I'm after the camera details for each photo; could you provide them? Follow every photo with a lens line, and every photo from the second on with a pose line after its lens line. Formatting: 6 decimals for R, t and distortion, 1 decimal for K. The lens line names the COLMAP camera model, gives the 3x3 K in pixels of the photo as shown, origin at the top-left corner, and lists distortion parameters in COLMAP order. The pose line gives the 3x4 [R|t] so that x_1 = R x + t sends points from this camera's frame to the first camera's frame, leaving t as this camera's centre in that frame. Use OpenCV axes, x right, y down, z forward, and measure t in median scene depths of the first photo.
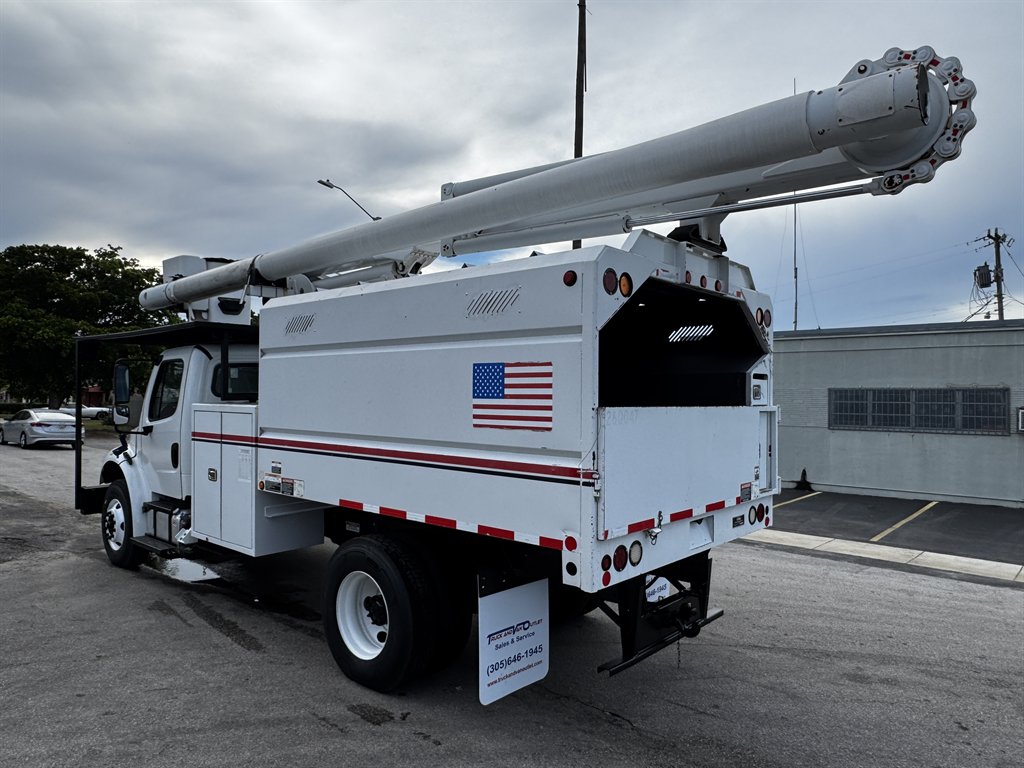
lens RADIAL K [[675.1, 0, 512.0], [0, 675.1, 384.0], [0, 0, 1]] dist [-0.006135, 0.003894]
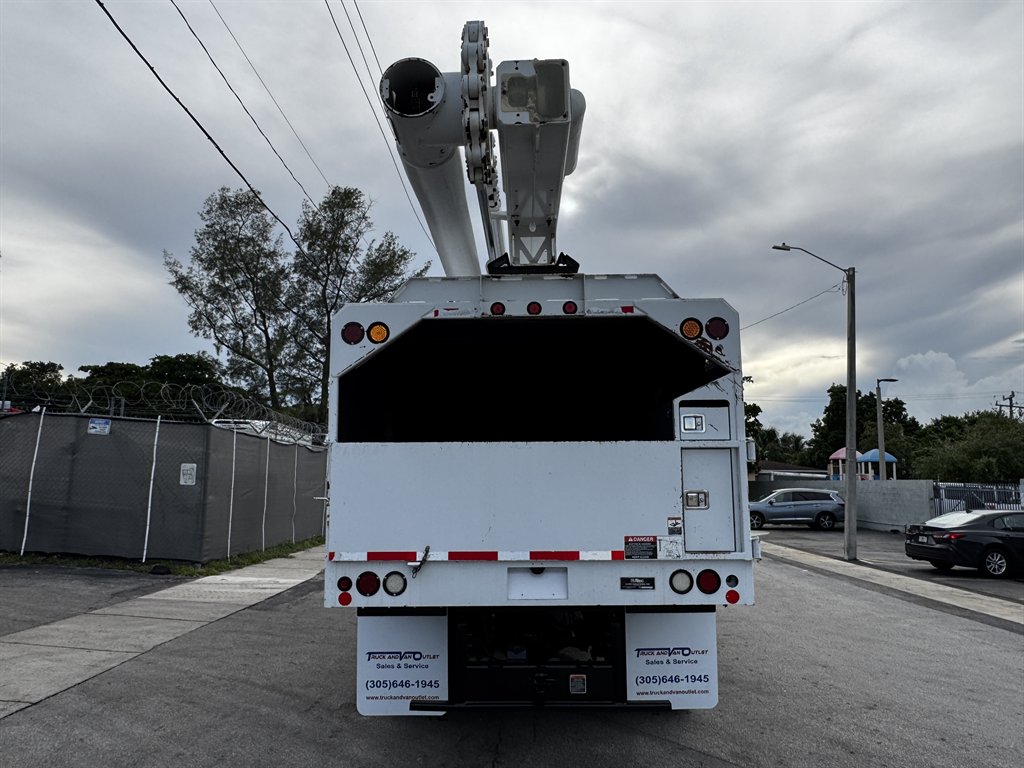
lens RADIAL K [[715.6, 0, 518.5], [0, 715.6, 382.7], [0, 0, 1]] dist [-0.002294, 0.002110]
pose [[0.650220, -0.117808, -0.750556, 0.850127], [0.025179, 0.990703, -0.133689, 0.070106], [0.759328, 0.068029, 0.647142, 0.297188]]
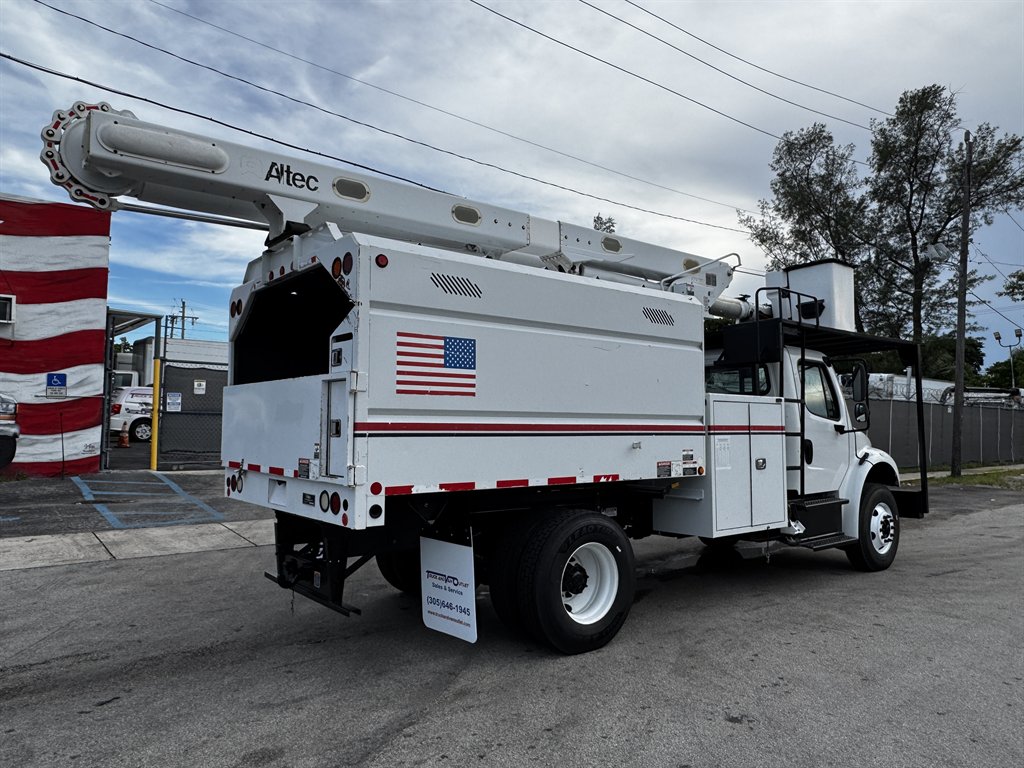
lens RADIAL K [[714.6, 0, 509.3], [0, 714.6, 380.9], [0, 0, 1]] dist [-0.009562, 0.002776]
pose [[-0.175364, -0.074125, -0.981709, 1.180178], [0.009715, 0.996983, -0.077013, 0.109881], [0.984456, -0.023043, -0.174115, 1.347240]]
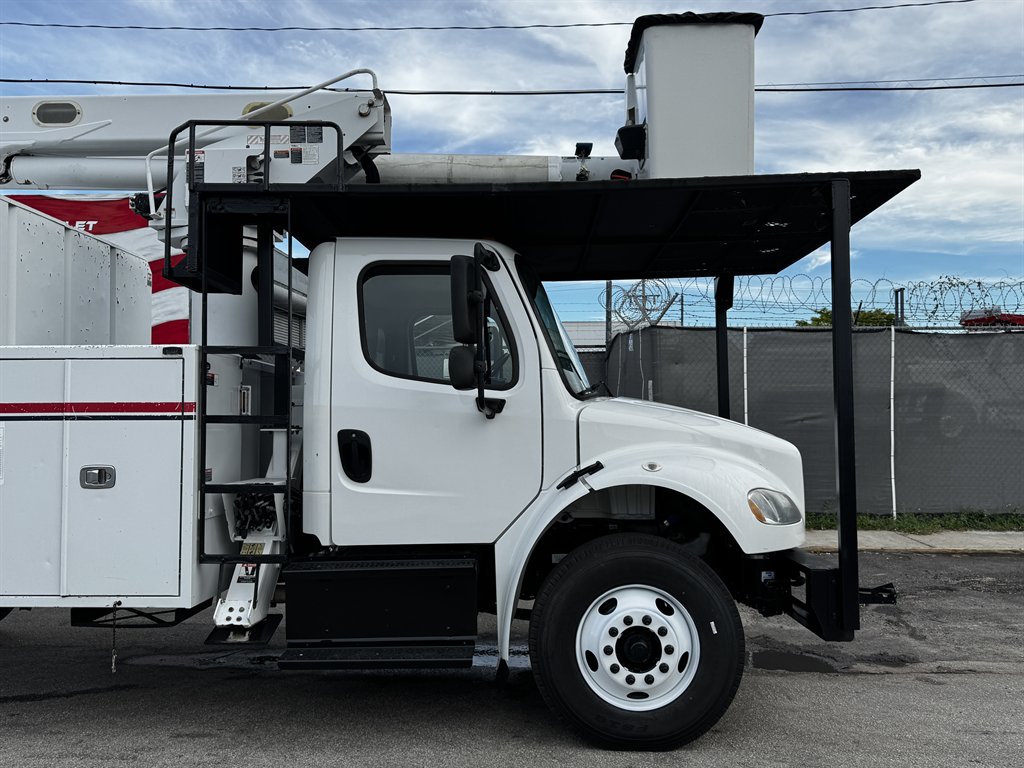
lens RADIAL K [[871.0, 0, 511.7], [0, 871.0, 390.1], [0, 0, 1]] dist [0.125629, -0.234471]
pose [[-0.768419, -0.028334, -0.639320, 0.017970], [0.008731, 0.998462, -0.054745, 0.132815], [0.639888, -0.047649, -0.766990, 2.476127]]
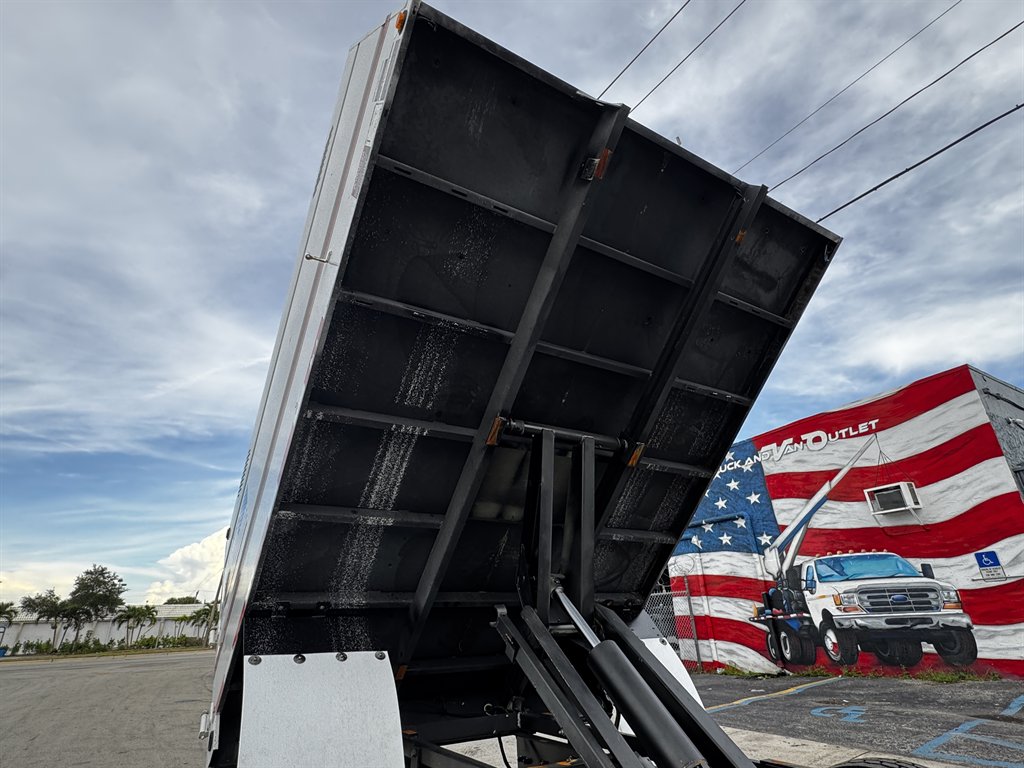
lens RADIAL K [[541.4, 0, 512.0], [0, 541.4, 384.0], [0, 0, 1]] dist [-0.001016, -0.000405]
pose [[-0.953584, 0.128635, 0.272270, -0.063567], [0.000939, 0.905434, -0.424487, 0.122727], [-0.301126, -0.404528, -0.863528, 1.515528]]
